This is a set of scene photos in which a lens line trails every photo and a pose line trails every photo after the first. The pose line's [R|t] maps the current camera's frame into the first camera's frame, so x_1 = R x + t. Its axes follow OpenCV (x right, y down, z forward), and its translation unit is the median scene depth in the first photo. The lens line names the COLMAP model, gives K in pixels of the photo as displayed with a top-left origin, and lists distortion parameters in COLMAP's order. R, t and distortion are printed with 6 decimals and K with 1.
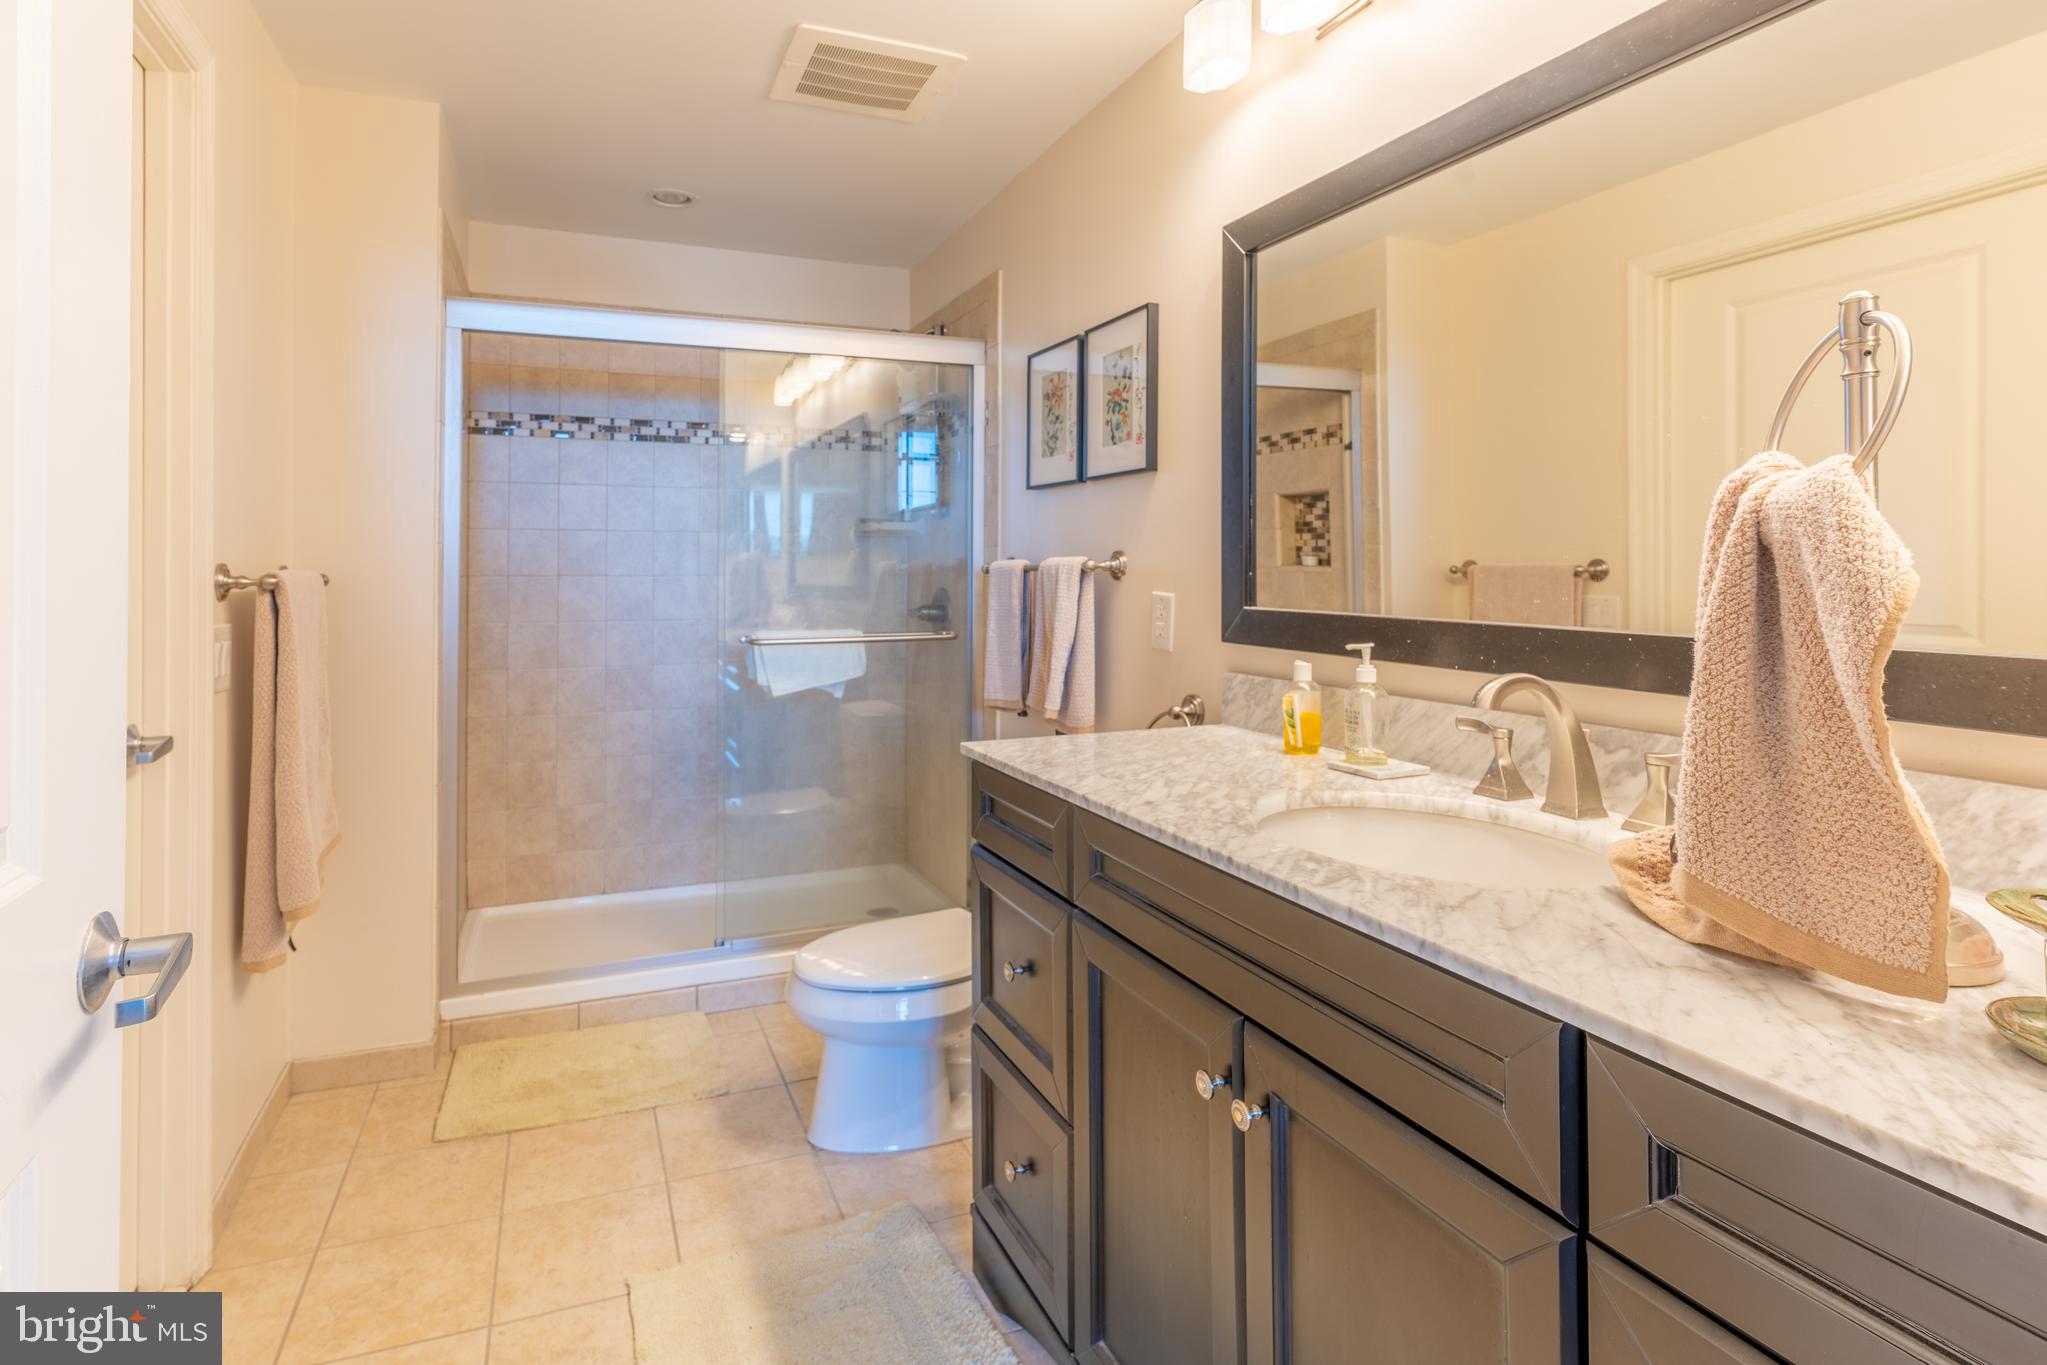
lens RADIAL K [[997.5, 0, 877.2], [0, 997.5, 563.0], [0, 0, 1]] dist [0.005436, 0.000072]
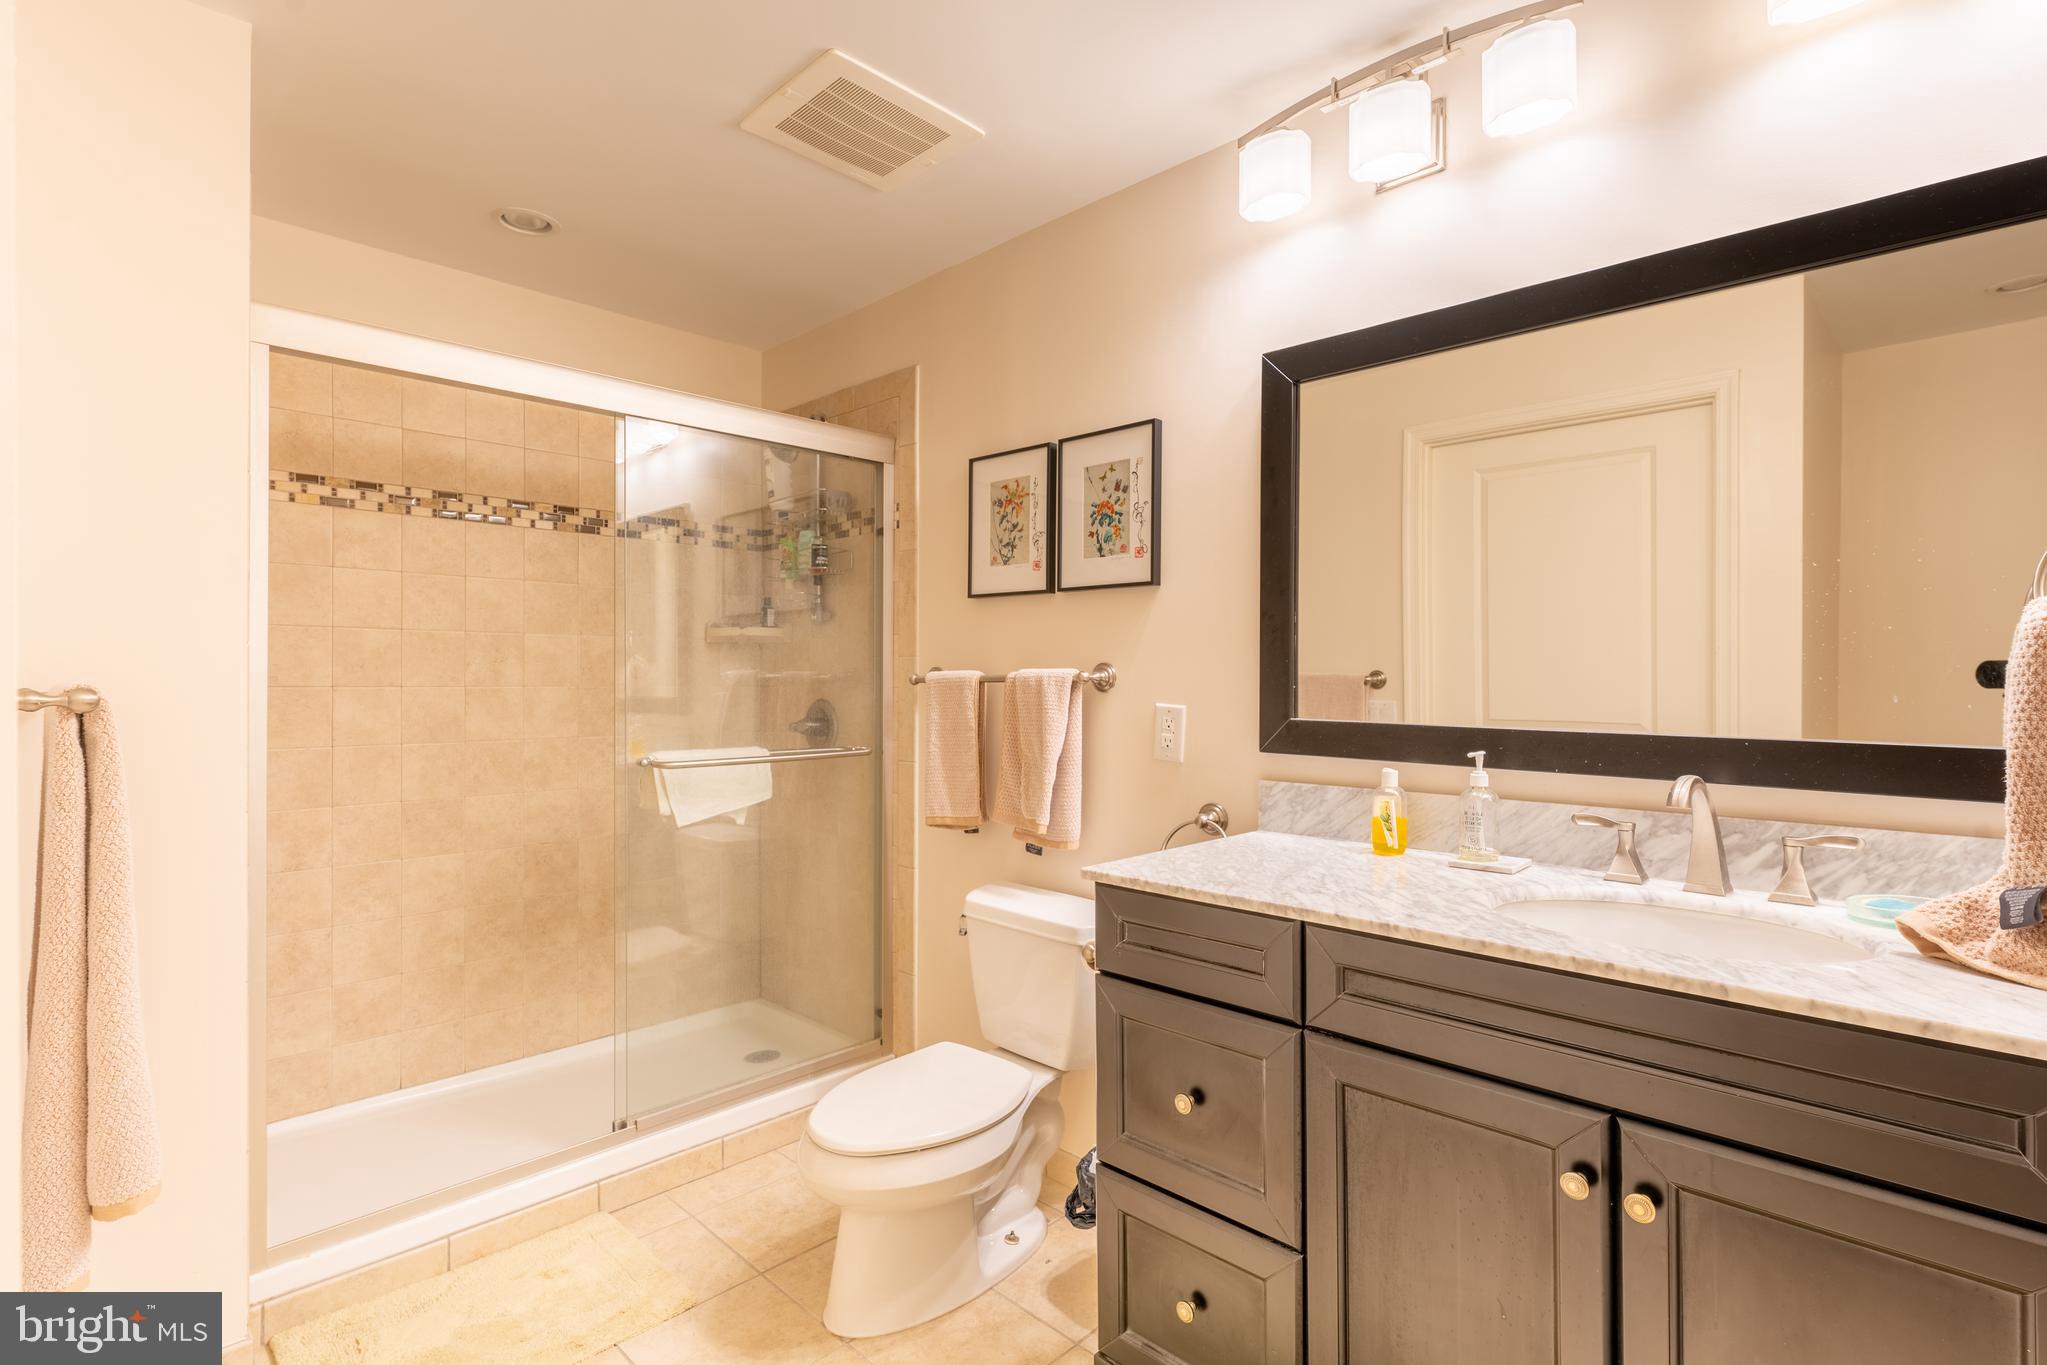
lens RADIAL K [[997.5, 0, 1024.9], [0, 997.5, 680.7], [0, 0, 1]] dist [0.005436, 0.000072]
pose [[0.907178, 0.001968, 0.420743, -0.246742], [-0.006052, 0.999947, 0.008372, -0.002139], [-0.420704, -0.010141, 0.907141, 0.120849]]
